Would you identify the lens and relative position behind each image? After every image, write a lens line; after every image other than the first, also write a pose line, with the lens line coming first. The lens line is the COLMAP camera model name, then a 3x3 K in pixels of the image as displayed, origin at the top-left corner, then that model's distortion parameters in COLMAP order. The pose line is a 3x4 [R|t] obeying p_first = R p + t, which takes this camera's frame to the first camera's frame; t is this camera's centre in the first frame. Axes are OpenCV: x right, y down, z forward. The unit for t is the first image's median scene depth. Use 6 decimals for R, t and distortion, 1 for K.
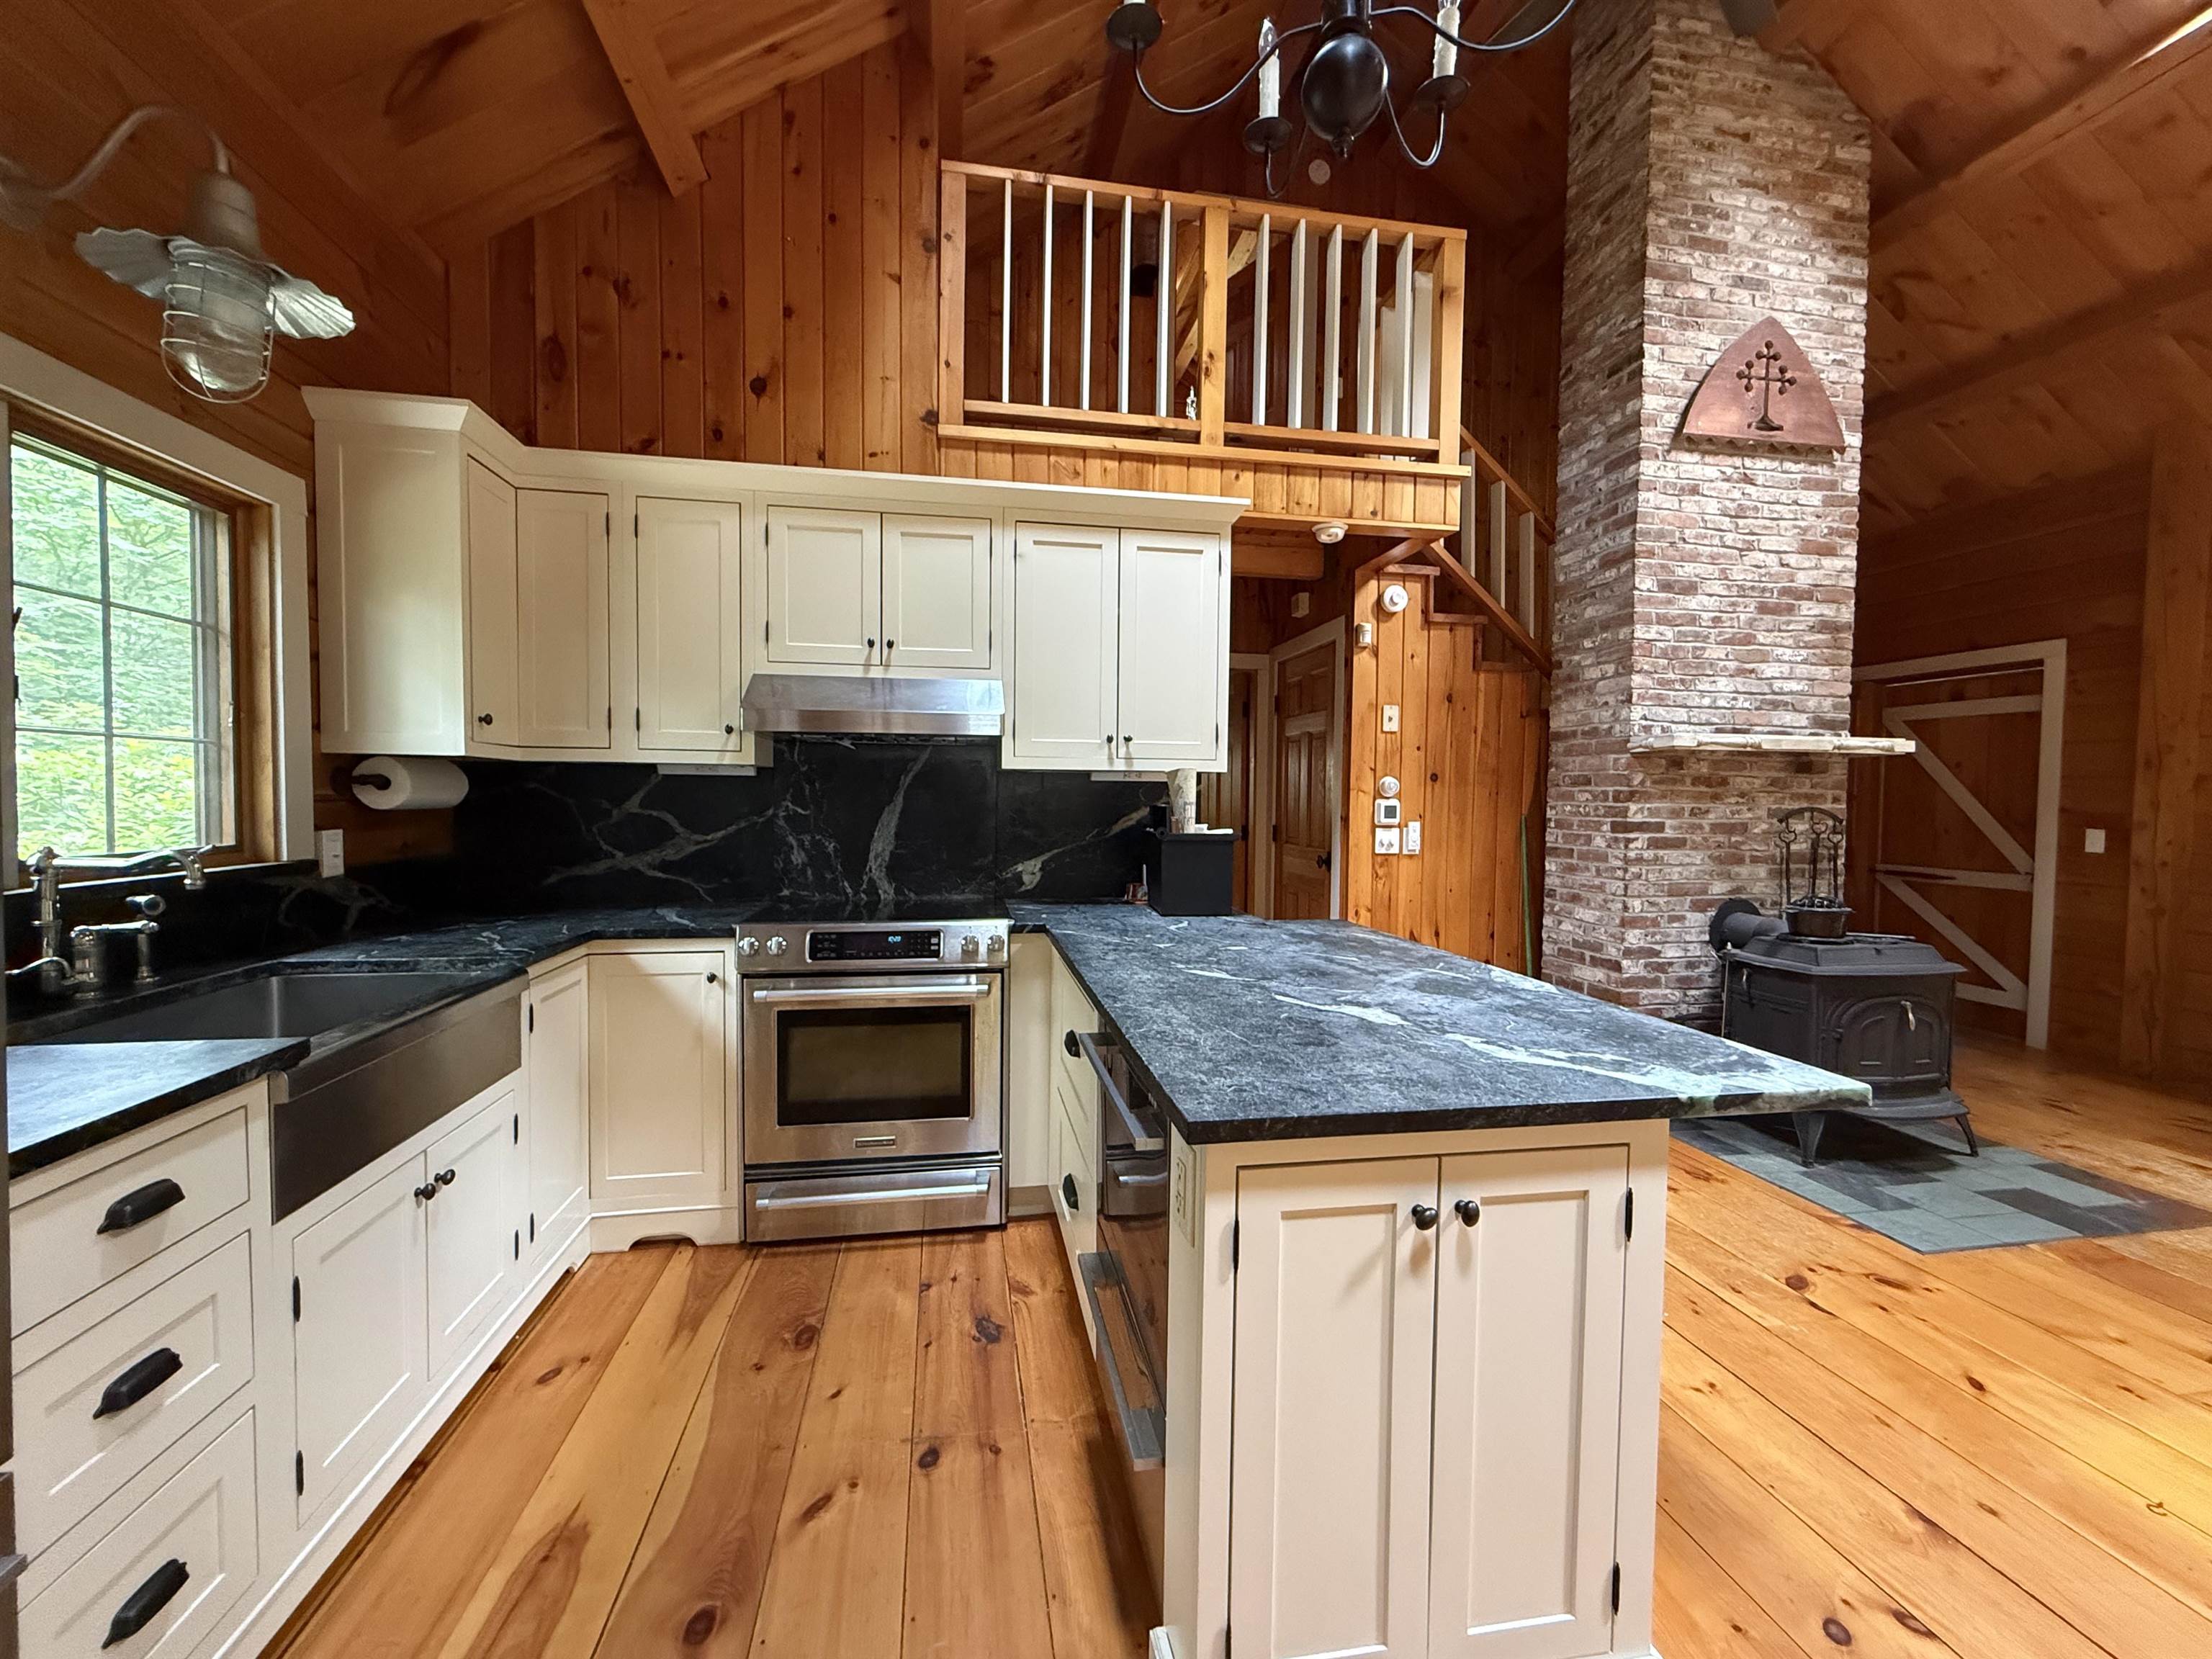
lens RADIAL K [[878.7, 0, 1101.1], [0, 878.7, 826.5], [0, 0, 1]] dist [-0.000130, -0.000260]
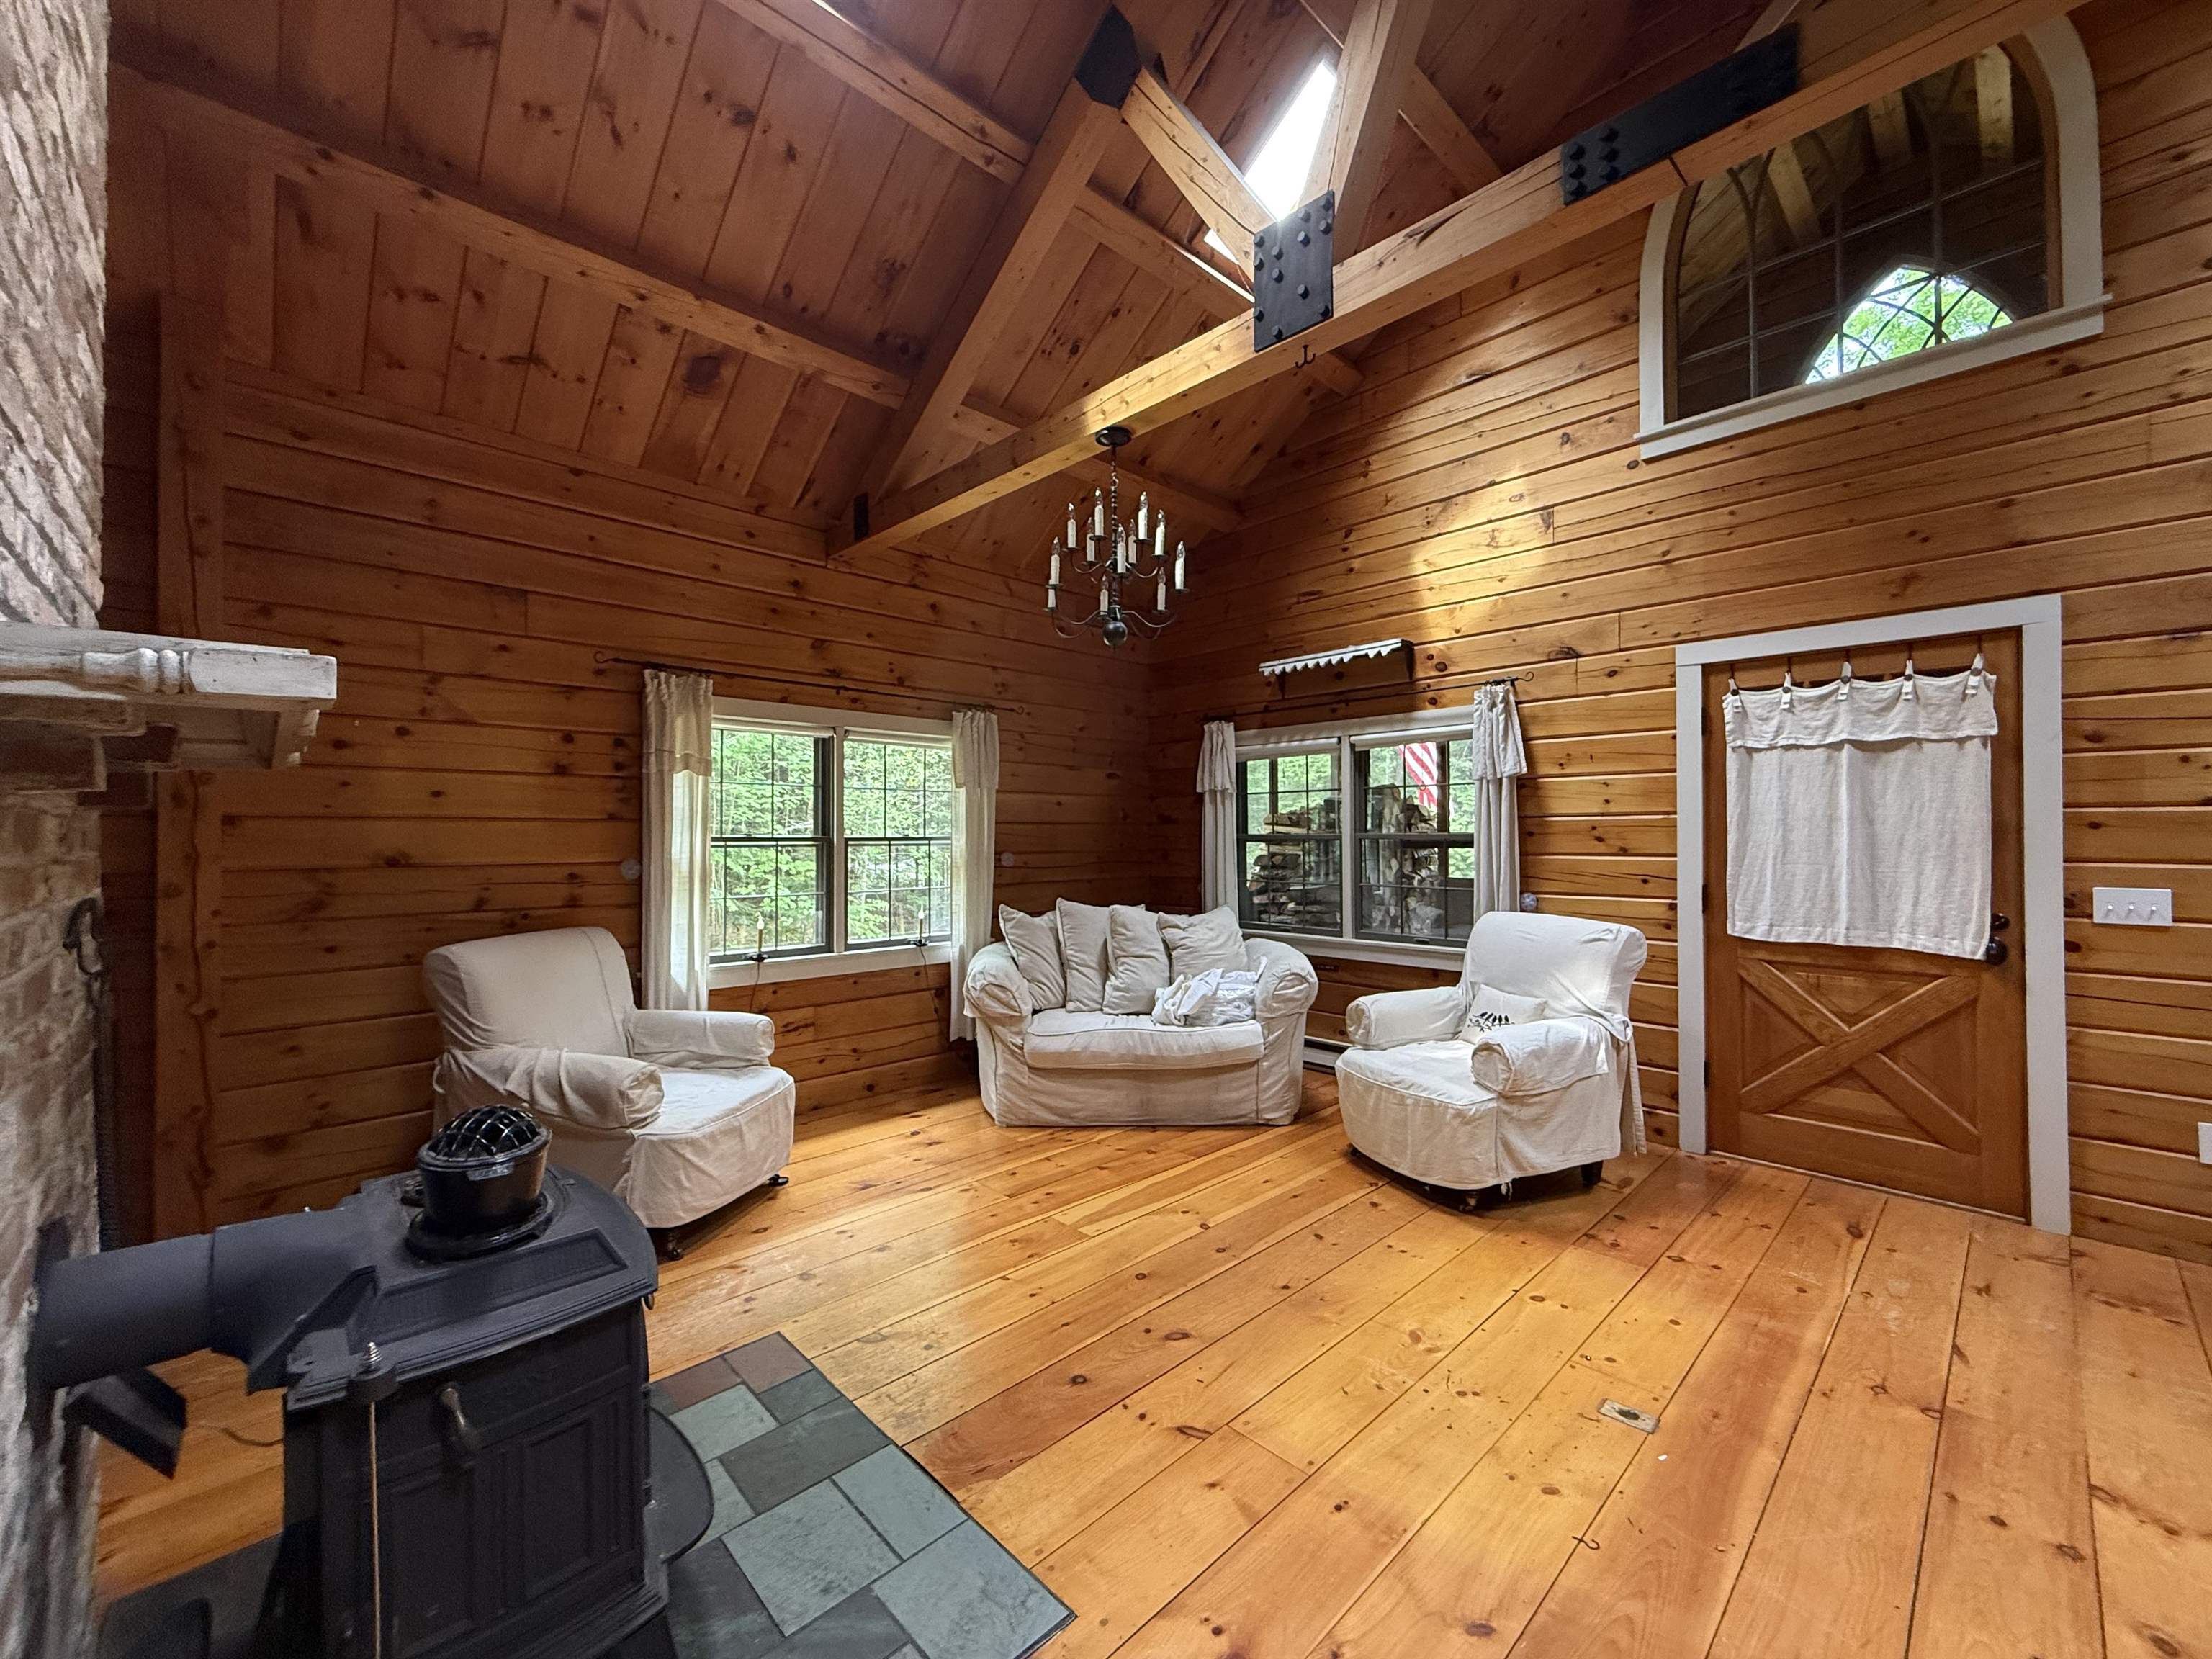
lens RADIAL K [[878.7, 0, 1099.3], [0, 878.7, 828.0], [0, 0, 1]] dist [-0.000130, -0.000260]
pose [[-0.550757, -0.003980, 0.834656, 0.350131], [0.027820, 0.999345, 0.023122, -0.062020], [-0.834202, 0.035955, -0.550286, 1.090761]]
